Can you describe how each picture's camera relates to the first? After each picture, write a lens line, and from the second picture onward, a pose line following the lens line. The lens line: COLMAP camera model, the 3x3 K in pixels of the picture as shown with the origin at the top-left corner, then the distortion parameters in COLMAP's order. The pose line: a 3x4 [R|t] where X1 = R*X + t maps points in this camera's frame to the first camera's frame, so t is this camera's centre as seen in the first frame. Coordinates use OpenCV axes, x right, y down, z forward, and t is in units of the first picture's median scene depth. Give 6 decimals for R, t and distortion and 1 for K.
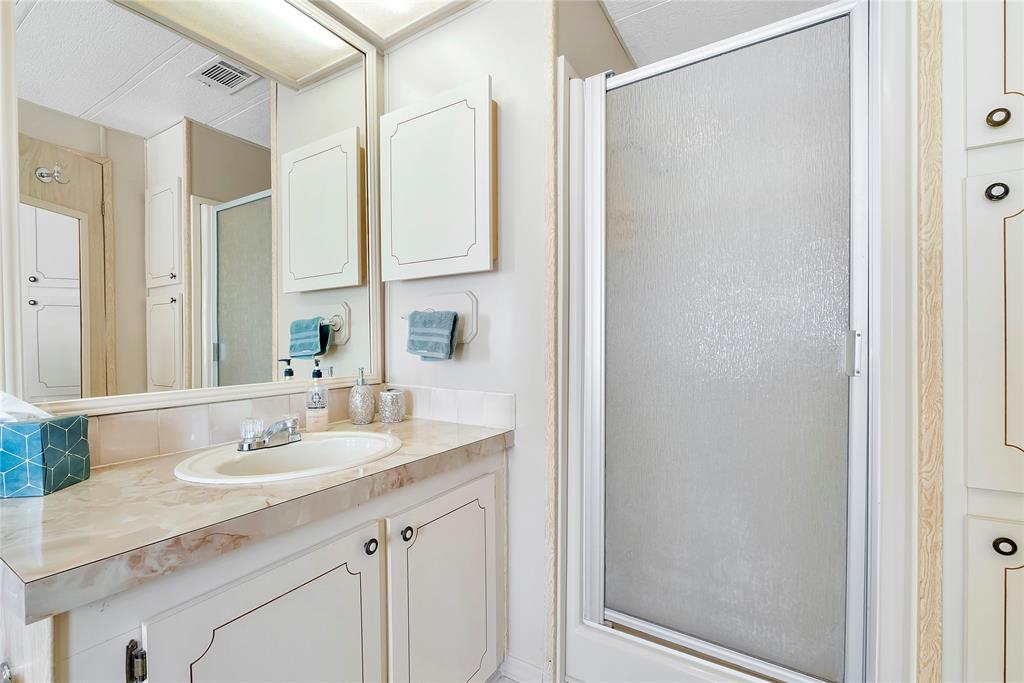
lens RADIAL K [[444.7, 0, 511.8], [0, 444.7, 350.3], [0, 0, 1]] dist [0.002737, 0.000251]
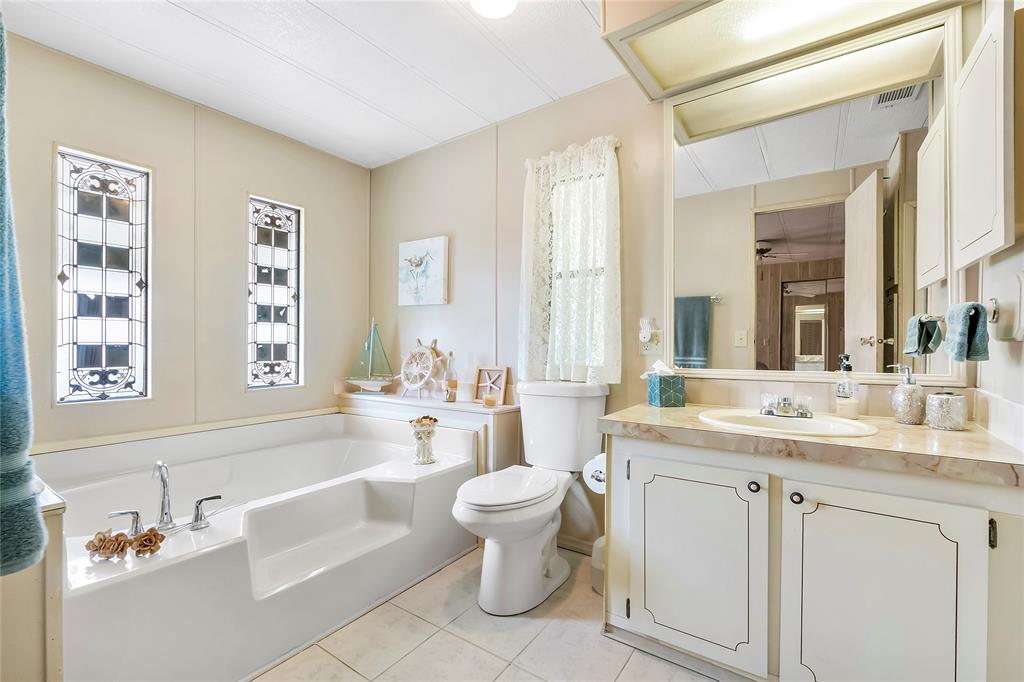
lens RADIAL K [[437.8, 0, 511.7], [0, 437.8, 338.2], [0, 0, 1]] dist [-0.000137, 0.000003]
pose [[-0.053788, -0.000696, -0.998552, 1.013671], [-0.009062, 0.999959, -0.000209, -0.020447], [0.998511, 0.009038, -0.053792, 0.275912]]
